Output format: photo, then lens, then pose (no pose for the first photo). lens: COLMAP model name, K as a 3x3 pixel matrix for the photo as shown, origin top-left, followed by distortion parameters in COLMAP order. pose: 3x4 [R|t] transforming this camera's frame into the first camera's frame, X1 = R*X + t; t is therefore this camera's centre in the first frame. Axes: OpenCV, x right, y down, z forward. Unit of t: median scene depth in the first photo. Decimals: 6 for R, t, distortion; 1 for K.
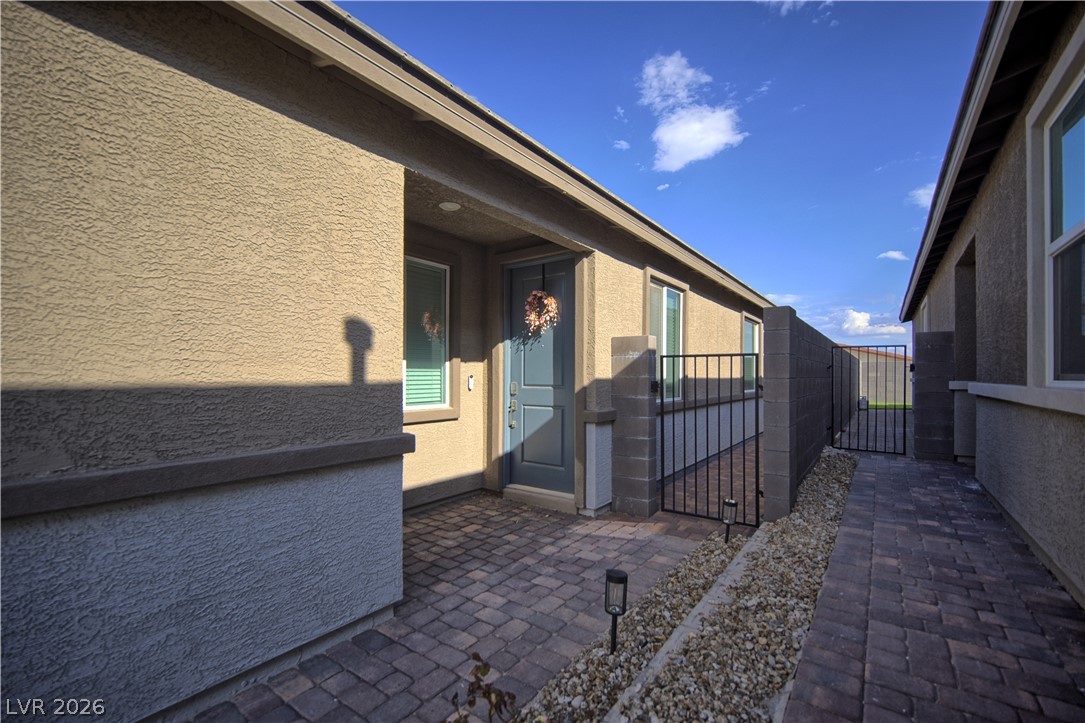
lens RADIAL K [[464.9, 0, 542.3], [0, 464.9, 373.9], [0, 0, 1]] dist [-0.001439, 0.000068]
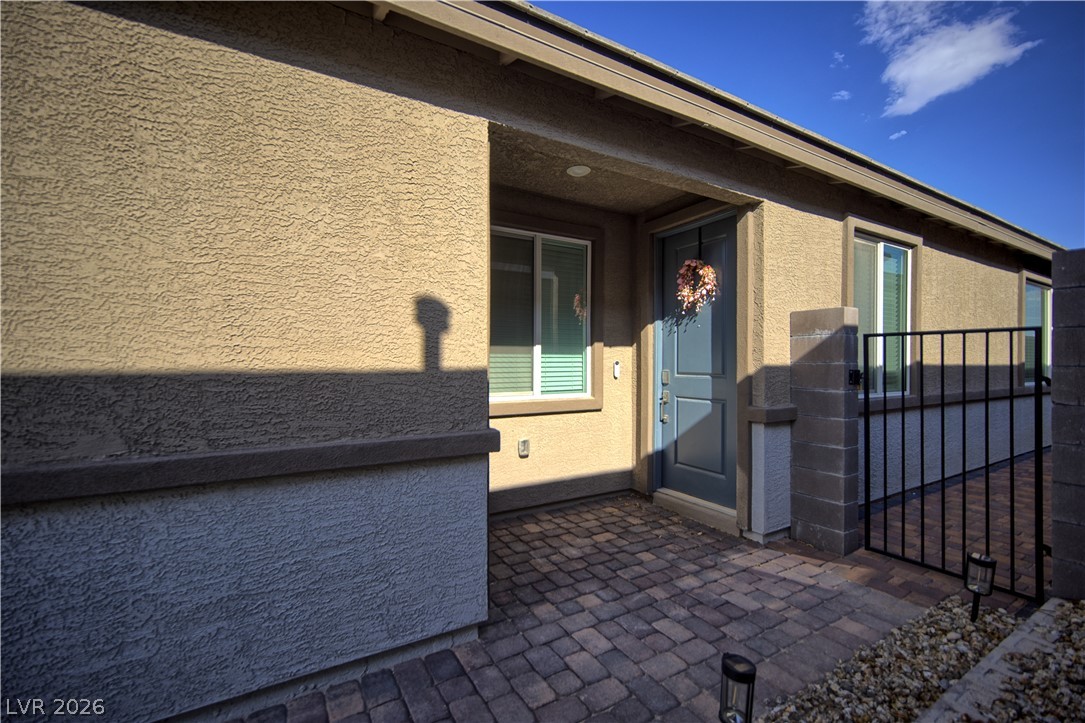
lens RADIAL K [[464.4, 0, 550.0], [0, 464.4, 361.2], [0, 0, 1]] dist [-0.001708, -0.000187]
pose [[0.921924, -0.000662, -0.387371, 0.168165], [0.001695, 0.999996, 0.002325, -0.000315], [0.387368, -0.002800, 0.921921, 0.292296]]
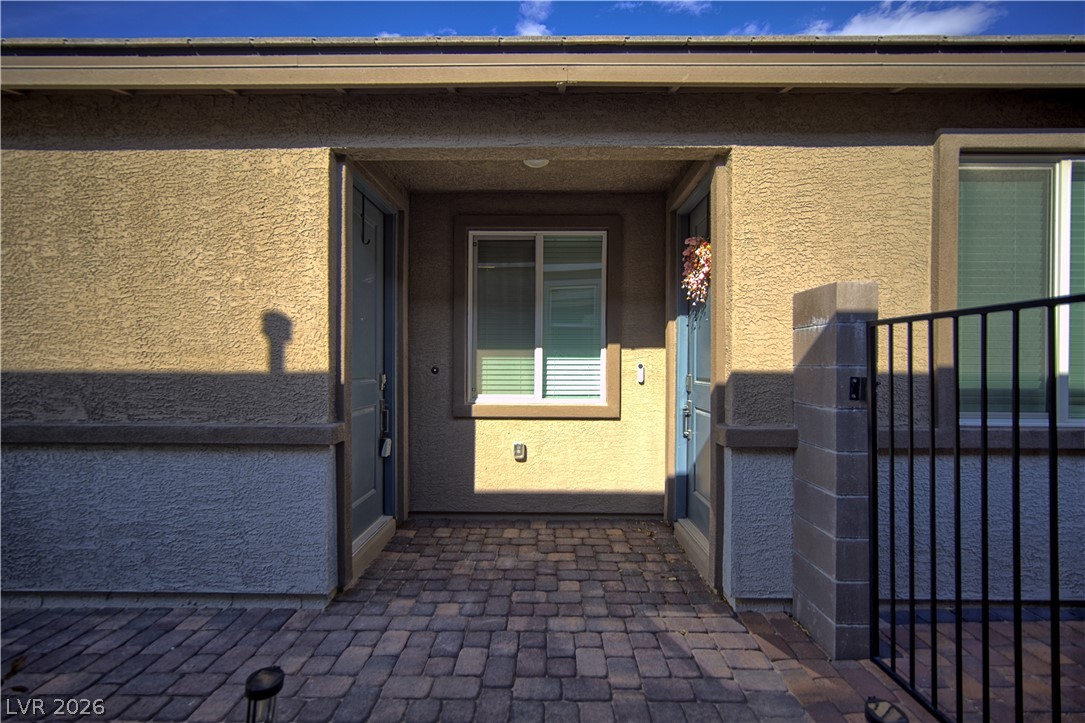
lens RADIAL K [[470.6, 0, 542.3], [0, 470.6, 363.6], [0, 0, 1]] dist [-0.001914, -0.000267]
pose [[0.582375, -0.000846, -0.812920, 0.891105], [0.000069, 1.000000, -0.000992, 0.004482], [0.812920, 0.000522, 0.582375, 0.931642]]
